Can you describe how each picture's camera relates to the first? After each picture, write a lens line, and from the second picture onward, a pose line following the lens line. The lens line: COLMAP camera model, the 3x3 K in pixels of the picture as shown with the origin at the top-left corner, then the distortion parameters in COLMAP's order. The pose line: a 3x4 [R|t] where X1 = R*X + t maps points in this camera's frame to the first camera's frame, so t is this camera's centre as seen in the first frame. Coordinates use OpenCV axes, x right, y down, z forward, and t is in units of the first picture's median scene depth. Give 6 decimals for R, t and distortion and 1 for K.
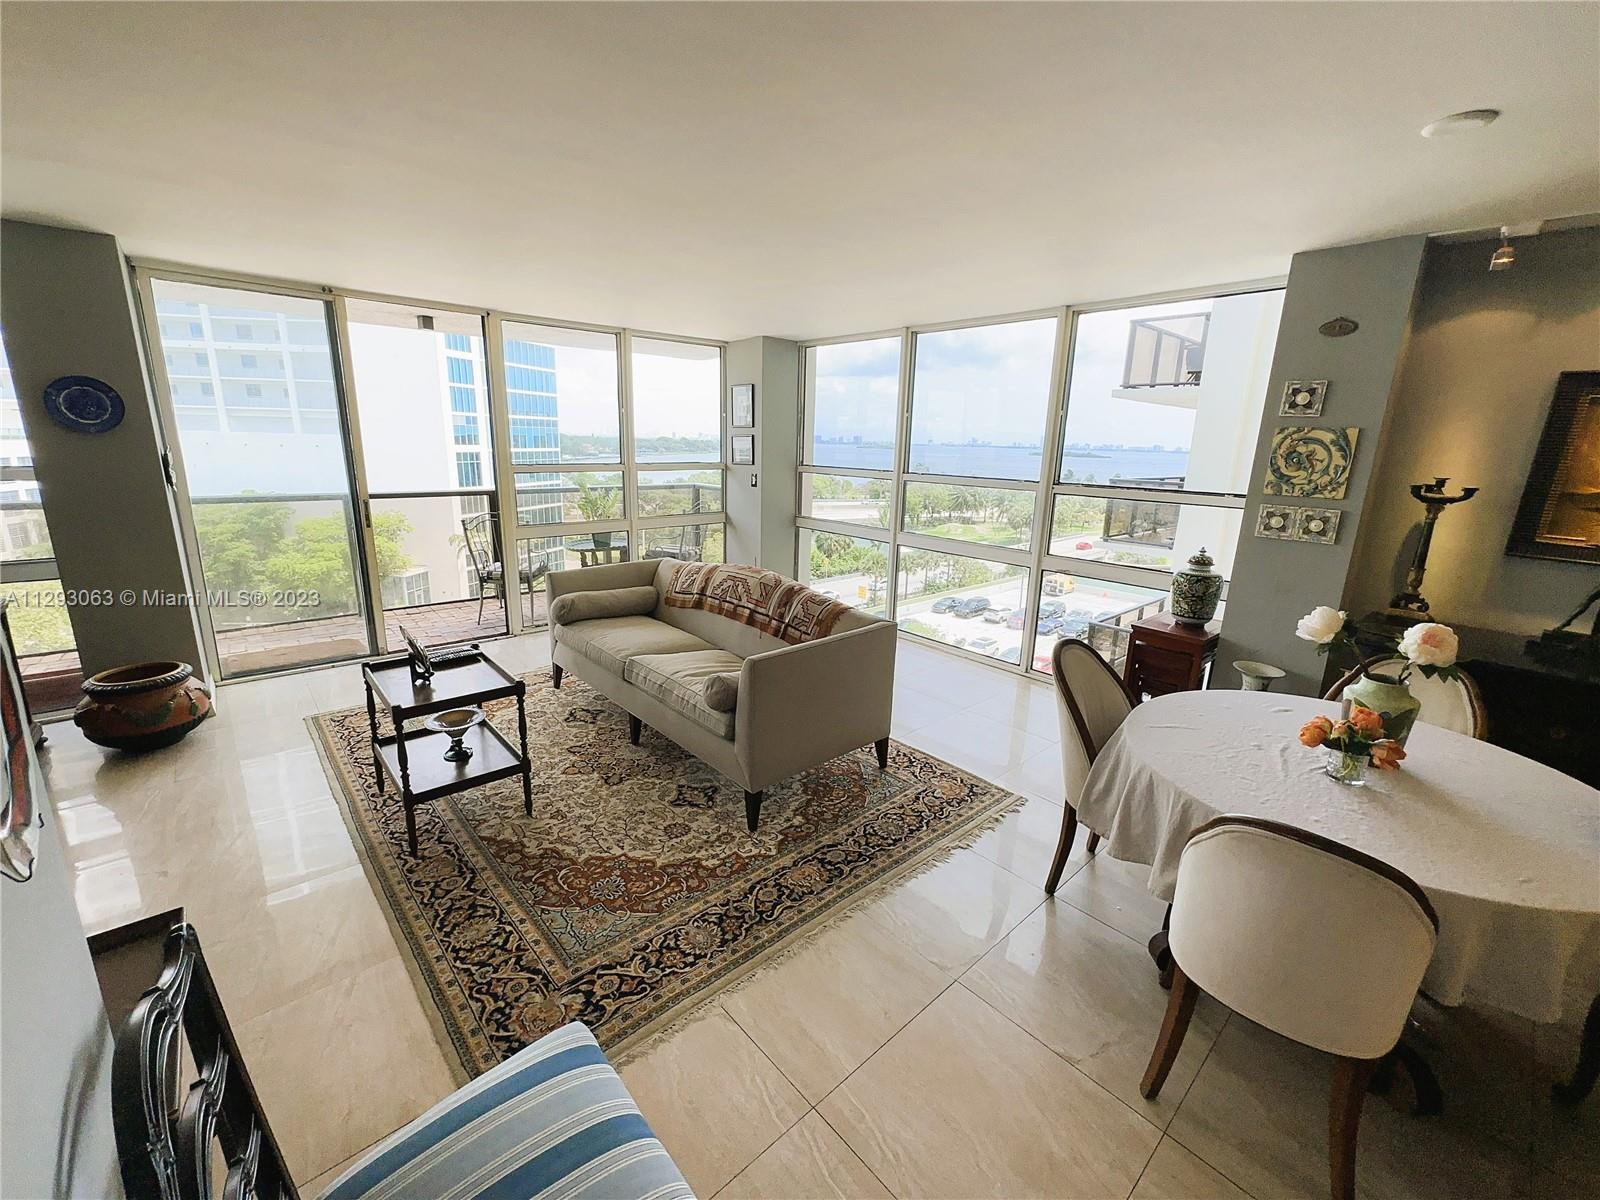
lens RADIAL K [[656.4, 0, 800.0], [0, 656.4, 597.4], [0, 0, 1]] dist [-0.002120, -0.000070]
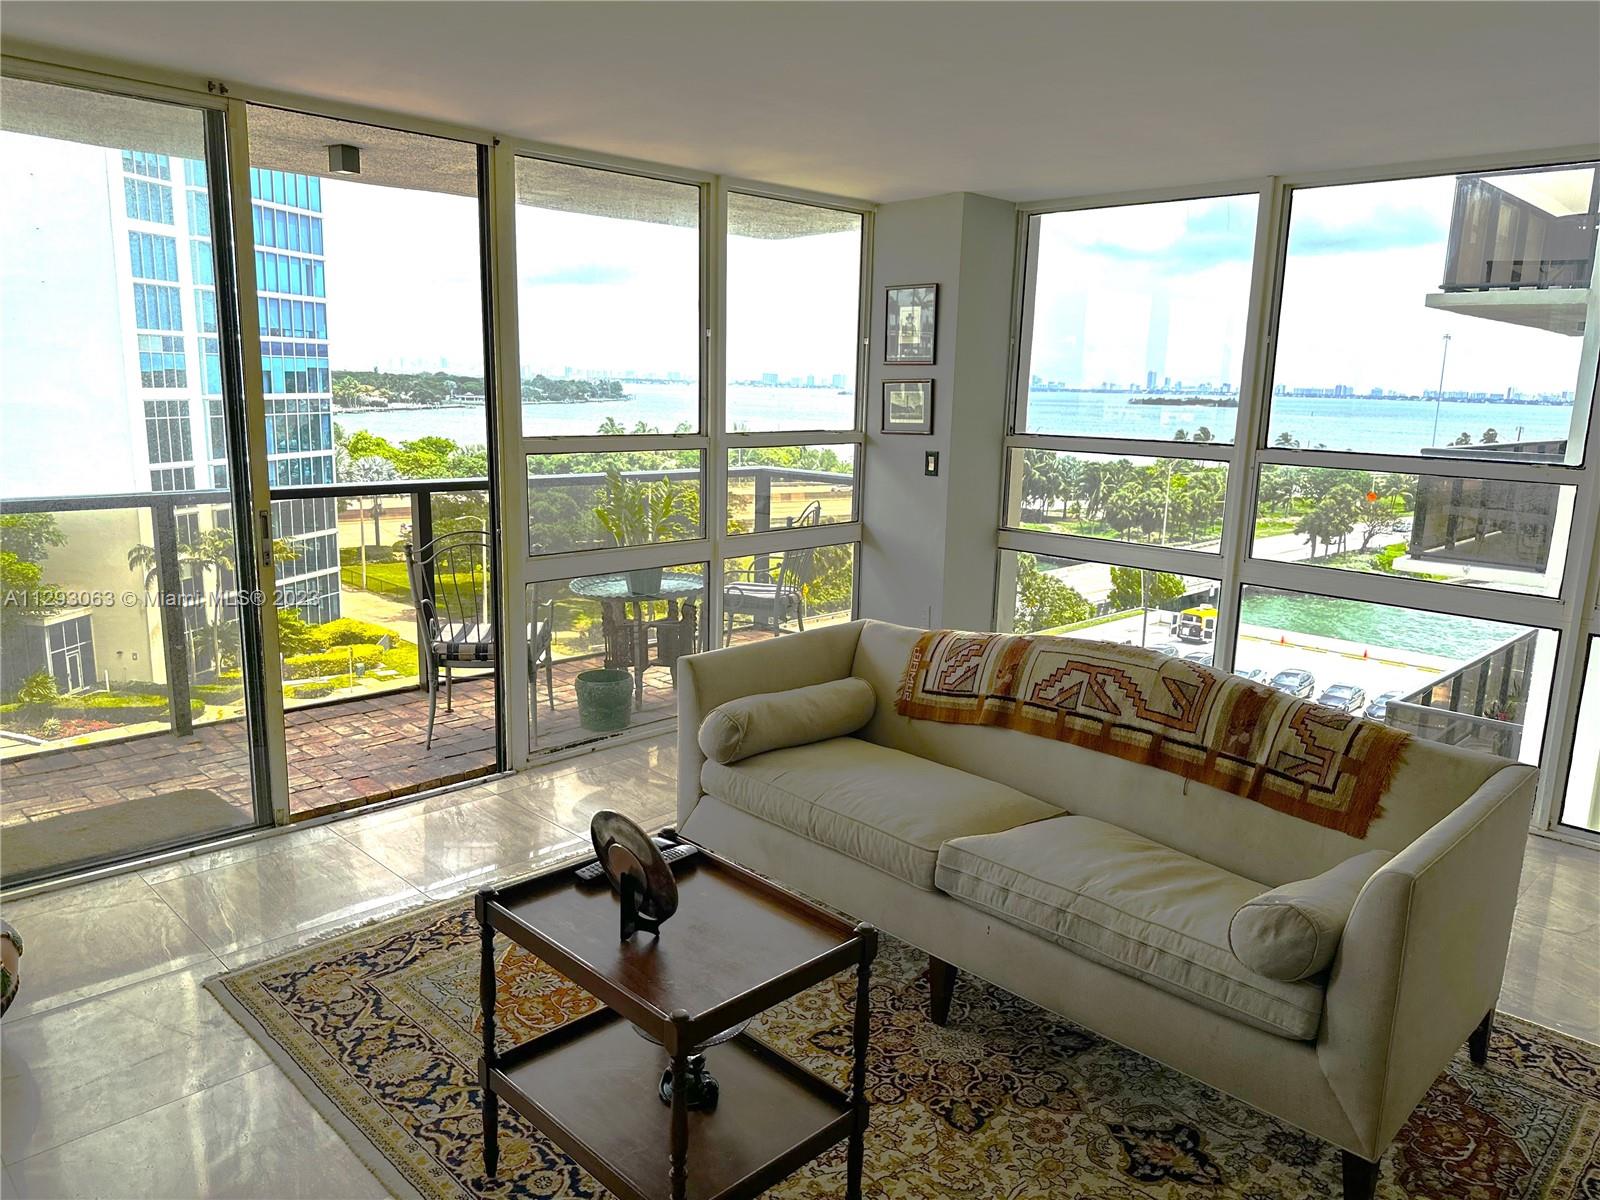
lens RADIAL K [[1139.9, 0, 807.4], [0, 1139.9, 600.2], [0, 0, 1]] dist [0.032879, -0.032819]
pose [[0.998480, -0.011431, 0.053919, -0.316395], [0.013803, 0.998944, -0.043829, -0.039776], [-0.053361, 0.044507, 0.997583, 0.128869]]
